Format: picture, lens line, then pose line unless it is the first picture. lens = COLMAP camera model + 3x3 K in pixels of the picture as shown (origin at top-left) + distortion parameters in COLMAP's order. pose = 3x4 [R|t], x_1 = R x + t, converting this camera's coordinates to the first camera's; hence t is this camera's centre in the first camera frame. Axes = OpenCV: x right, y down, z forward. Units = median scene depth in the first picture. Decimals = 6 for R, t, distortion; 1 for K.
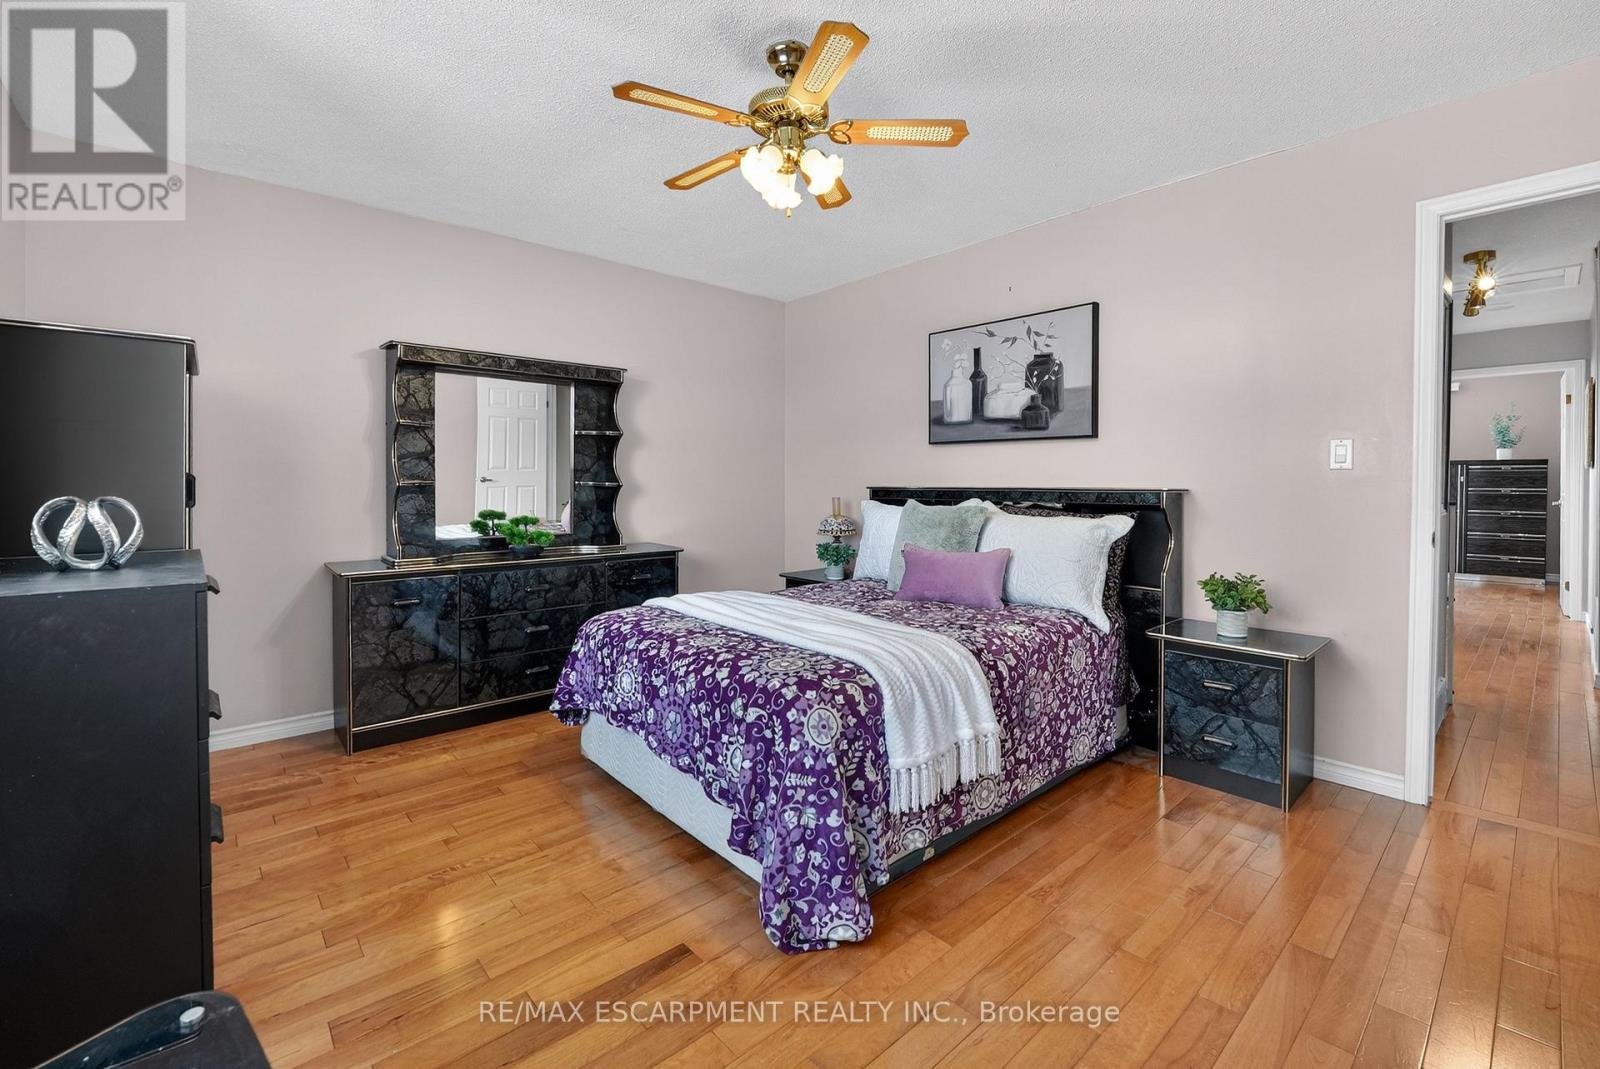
lens RADIAL K [[676.1, 0, 785.3], [0, 676.1, 481.5], [0, 0, 1]] dist [0.000915, 0.000015]
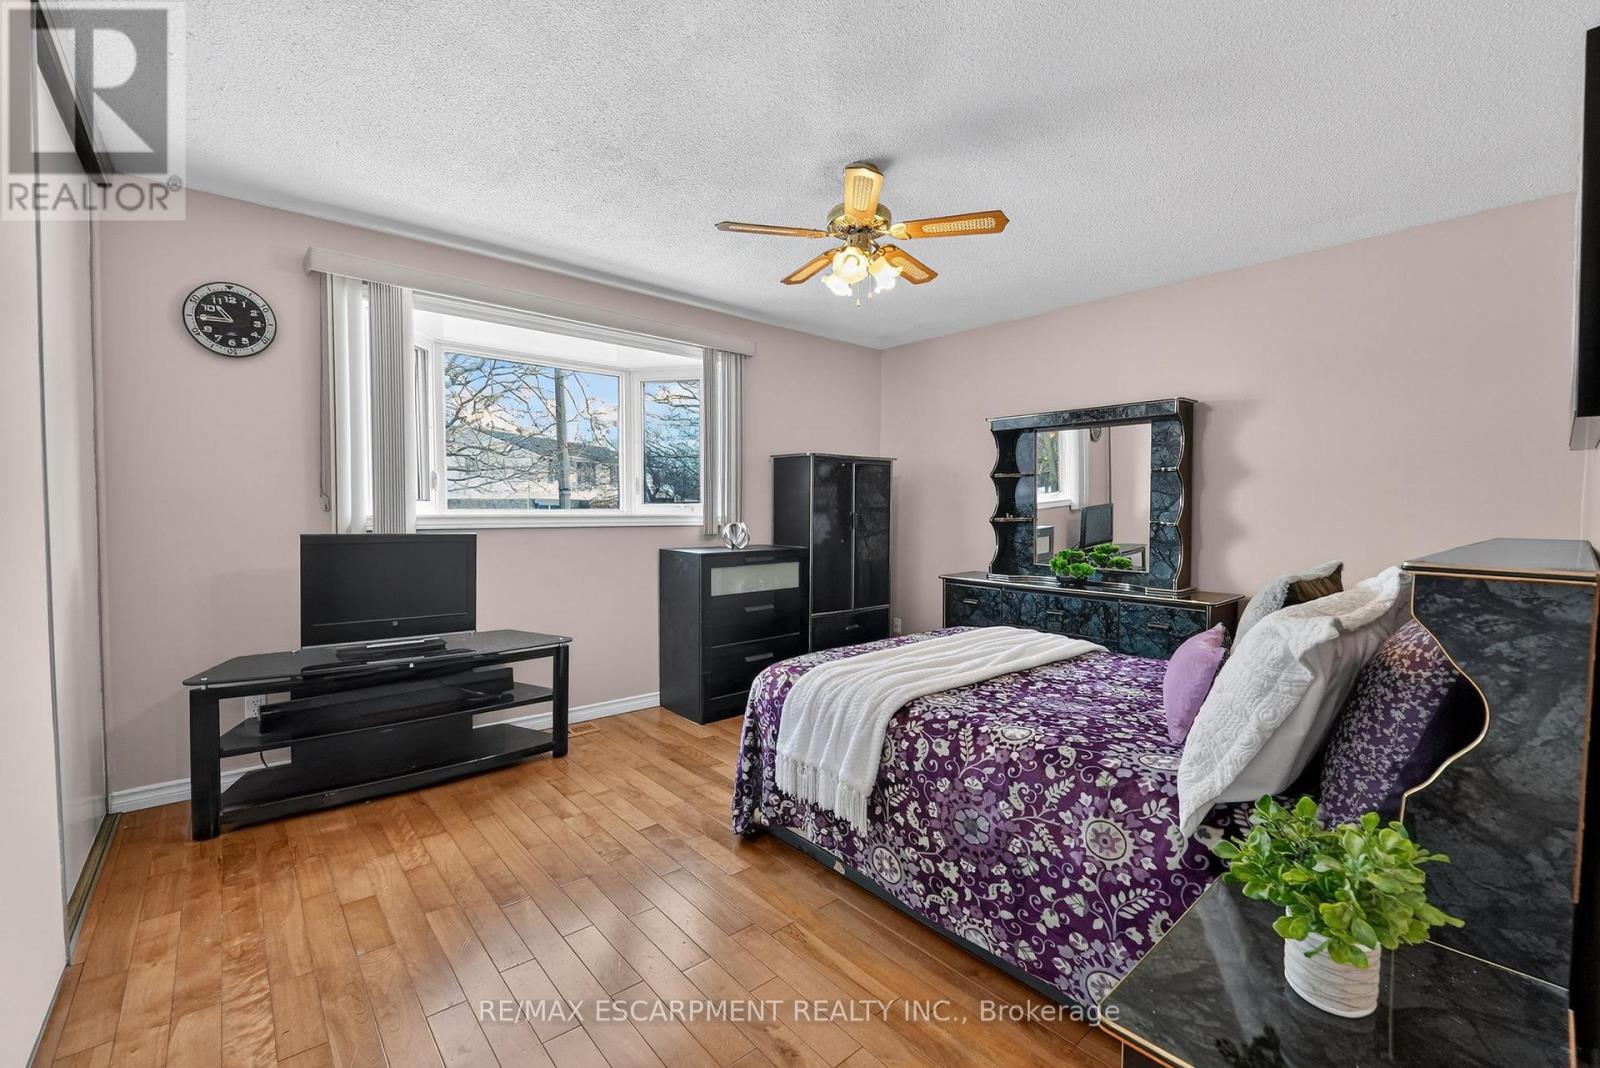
lens RADIAL K [[676.1, 0, 800.3], [0, 676.1, 529.5], [0, 0, 1]] dist [0.000915, 0.000015]
pose [[-0.005428, 0.027472, -0.999608, 1.121937], [-0.004768, 0.999611, 0.027497, -0.018047], [0.999974, 0.004915, -0.005295, 0.825060]]
